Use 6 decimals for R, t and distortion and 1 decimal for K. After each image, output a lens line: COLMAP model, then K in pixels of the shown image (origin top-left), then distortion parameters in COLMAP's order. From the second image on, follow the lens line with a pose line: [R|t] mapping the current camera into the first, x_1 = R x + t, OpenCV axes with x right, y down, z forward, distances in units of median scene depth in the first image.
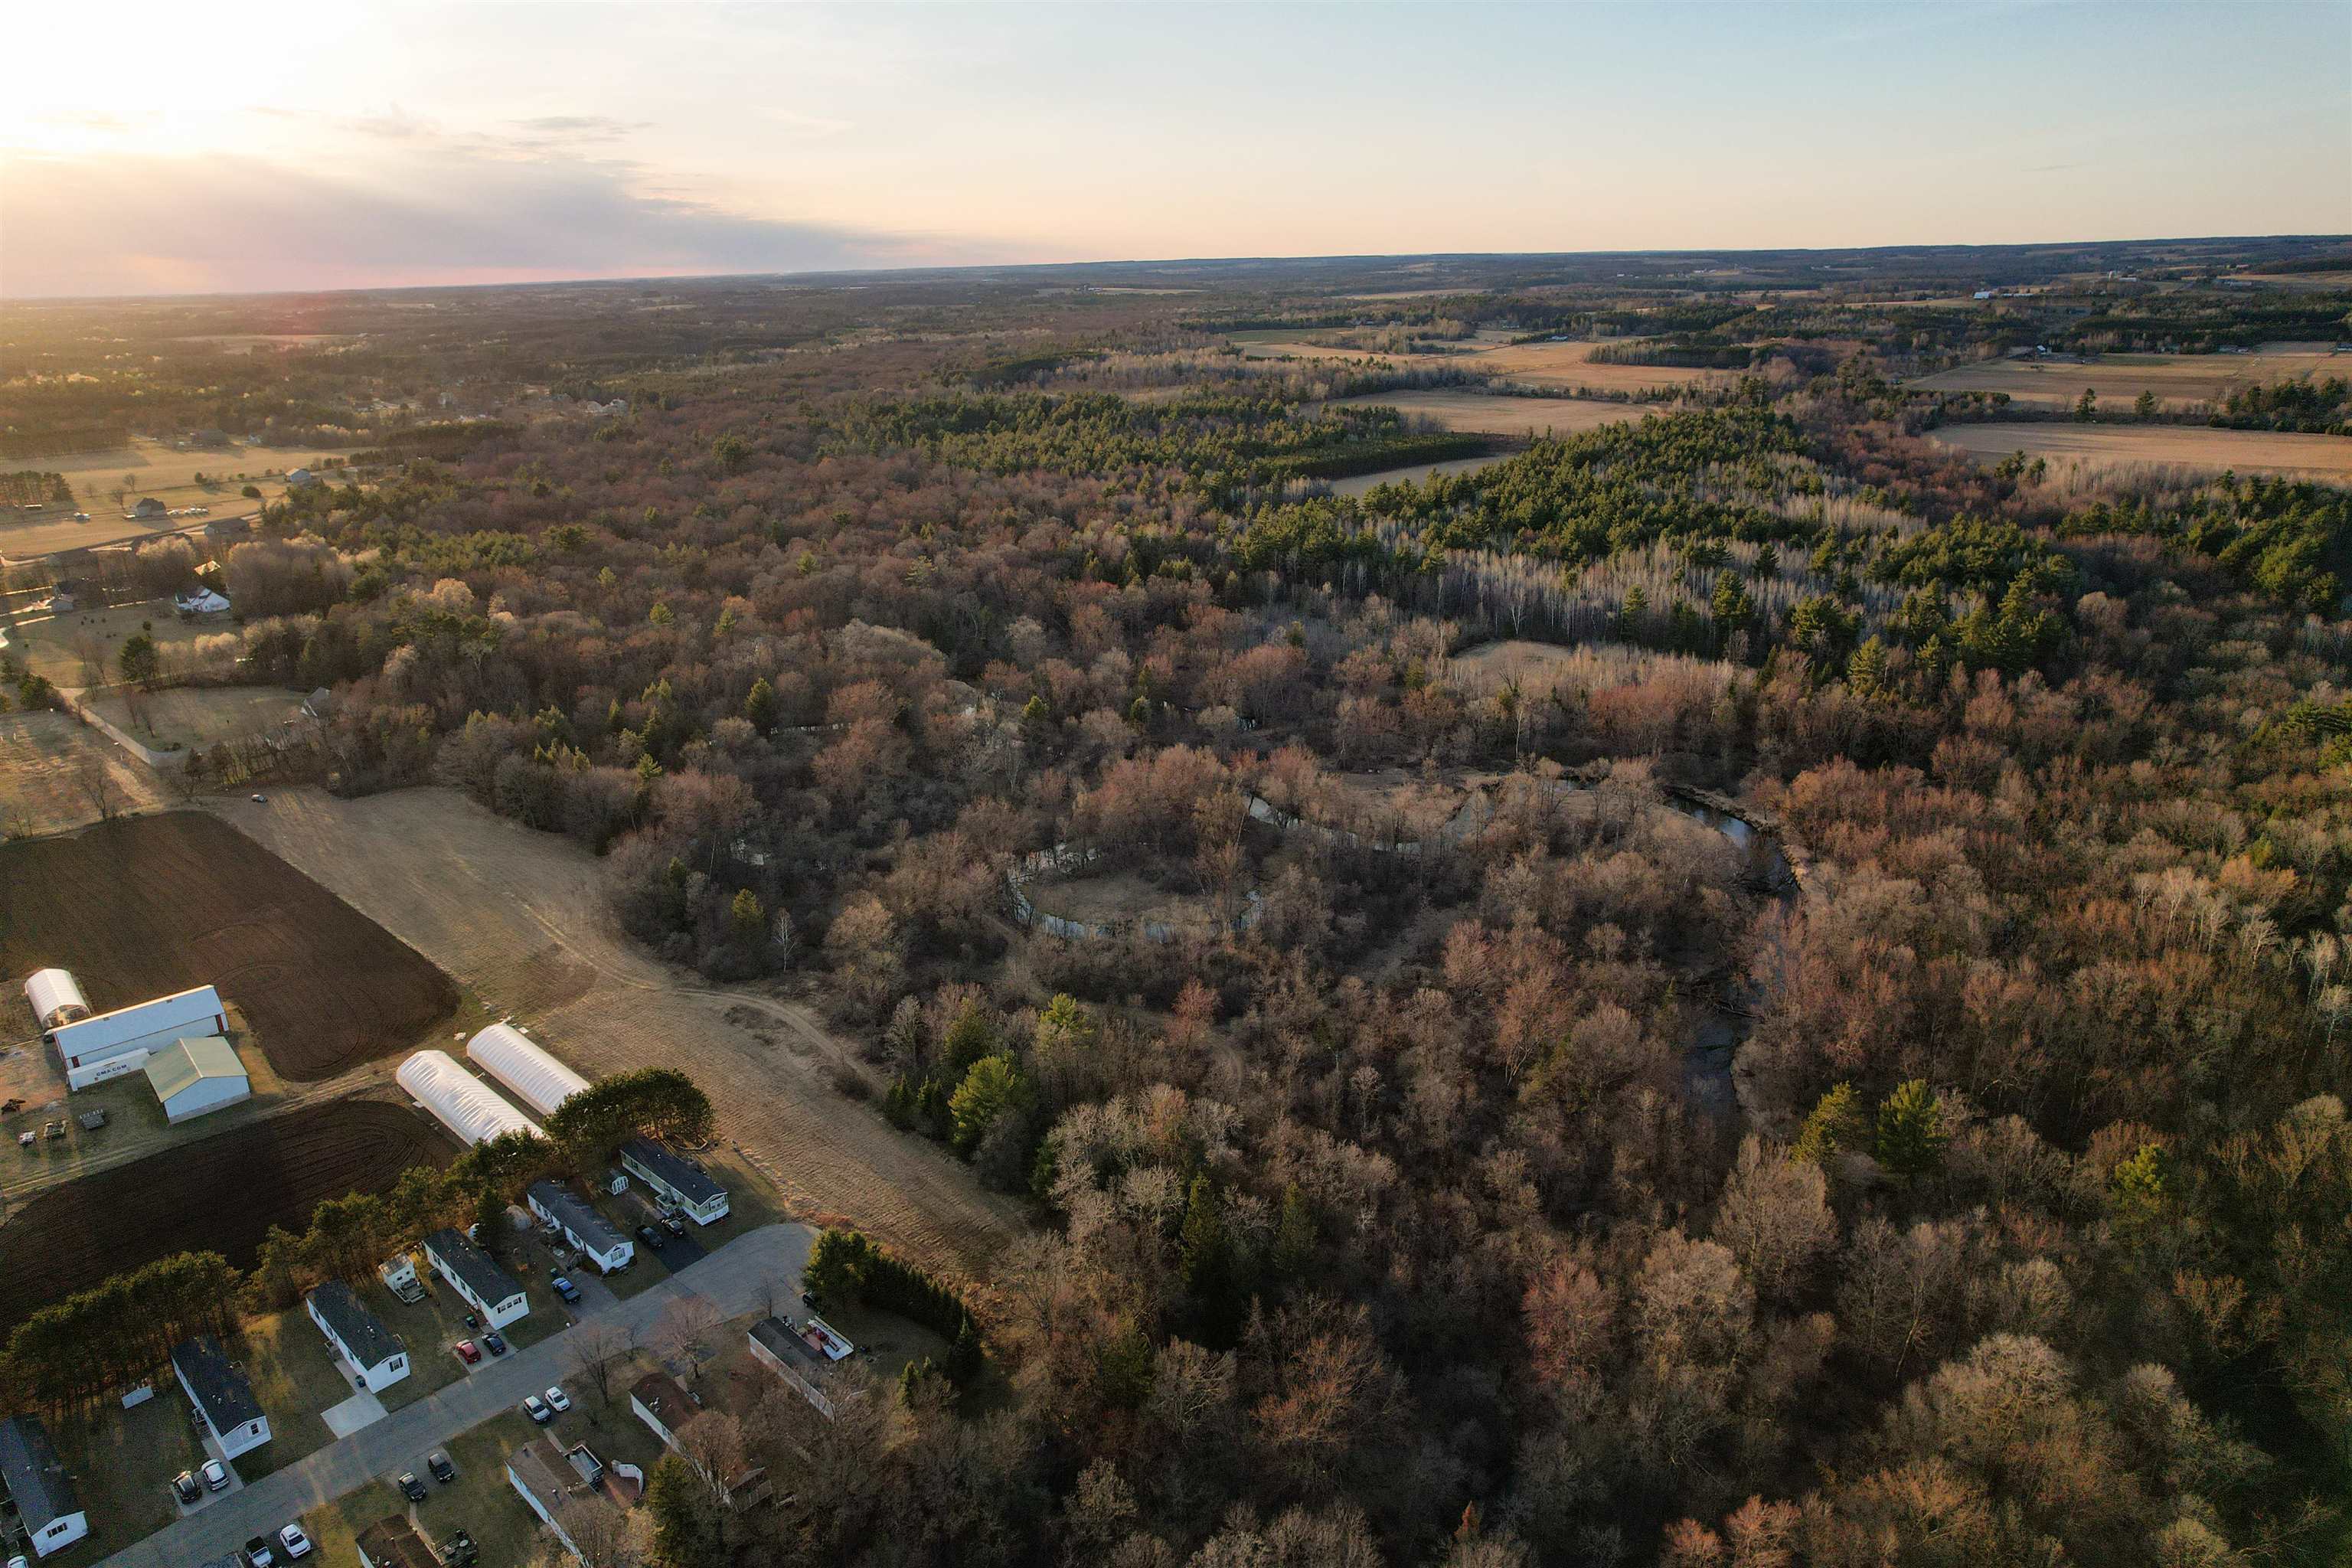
lens RADIAL K [[1519.1, 0, 1184.3], [0, 1519.1, 786.2], [0, 0, 1]] dist [-0.080683, 0.073033]
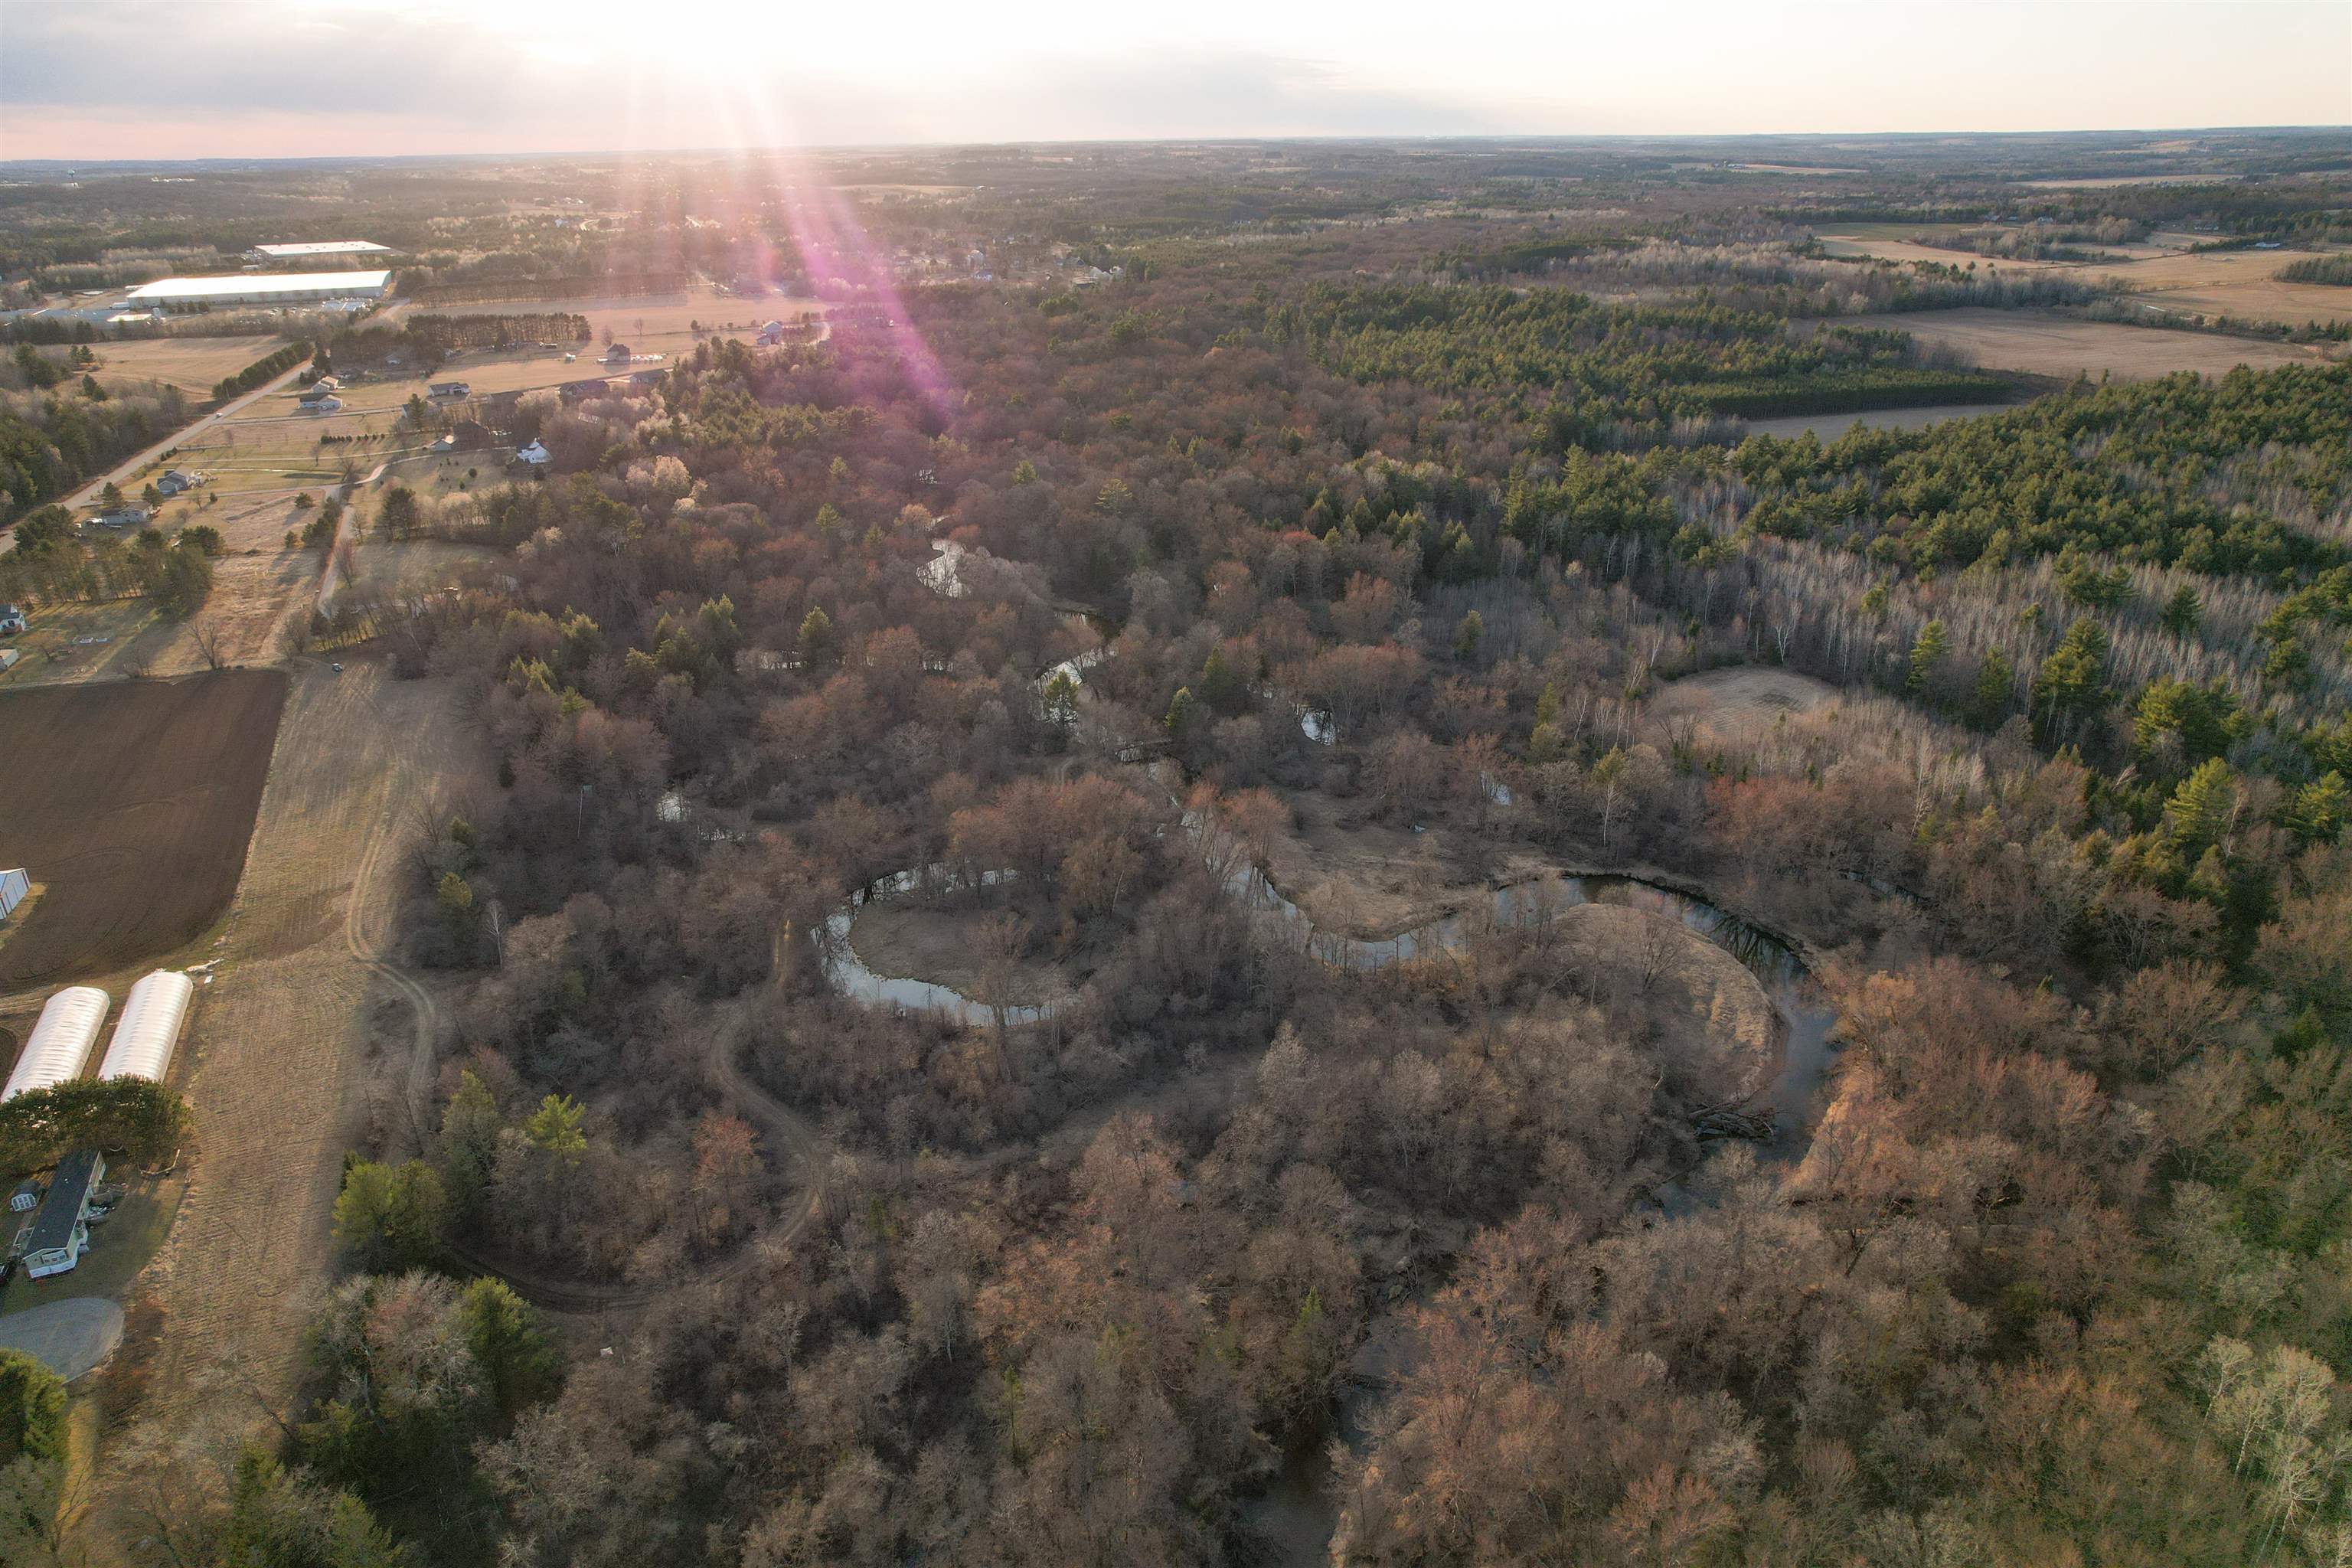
lens RADIAL K [[1519.1, 0, 1171.6], [0, 1519.1, 775.5], [0, 0, 1]] dist [-0.080683, 0.073033]
pose [[0.913649, 0.170696, -0.368929, 0.245088], [-0.142951, 0.984512, 0.101496, -0.081892], [0.380540, -0.039993, 0.923899, 0.184382]]
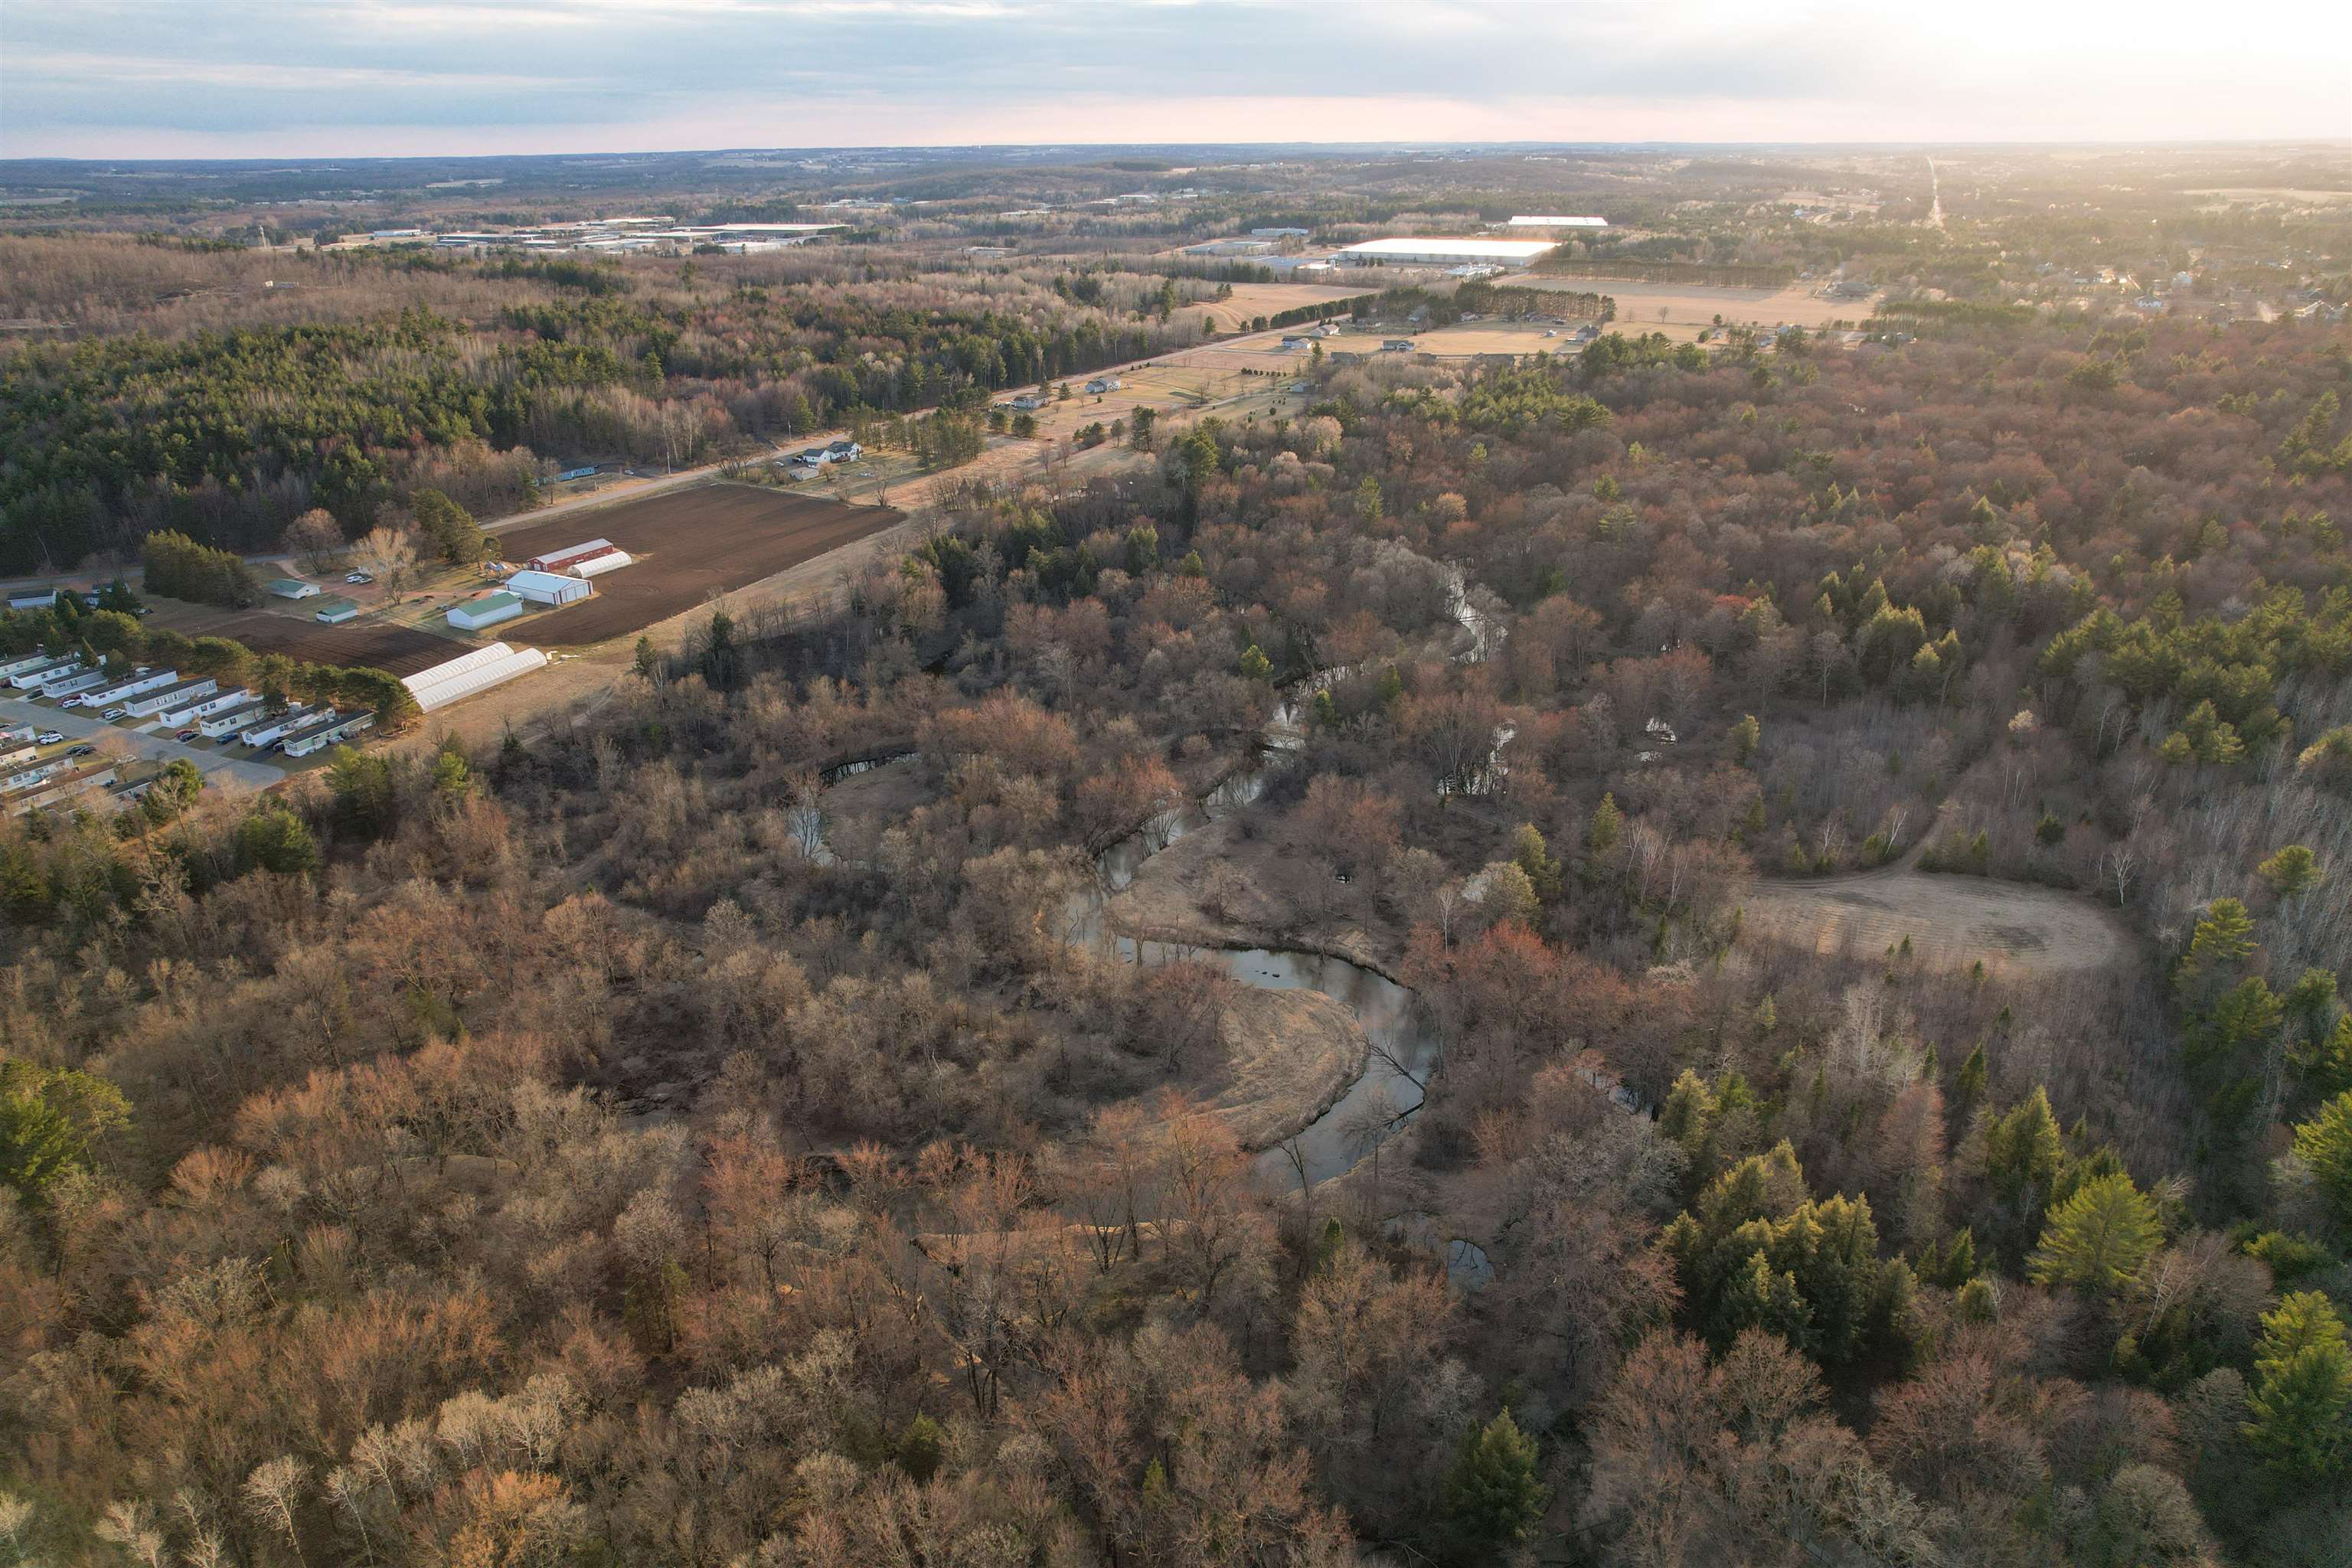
lens RADIAL K [[1519.1, 0, 1171.5], [0, 1519.1, 779.7], [0, 0, 1]] dist [-0.080683, 0.073033]
pose [[0.300161, 0.394352, -0.868556, 0.599630], [-0.314771, 0.900487, 0.300069, -0.206260], [0.900457, 0.183327, 0.394421, 0.513536]]
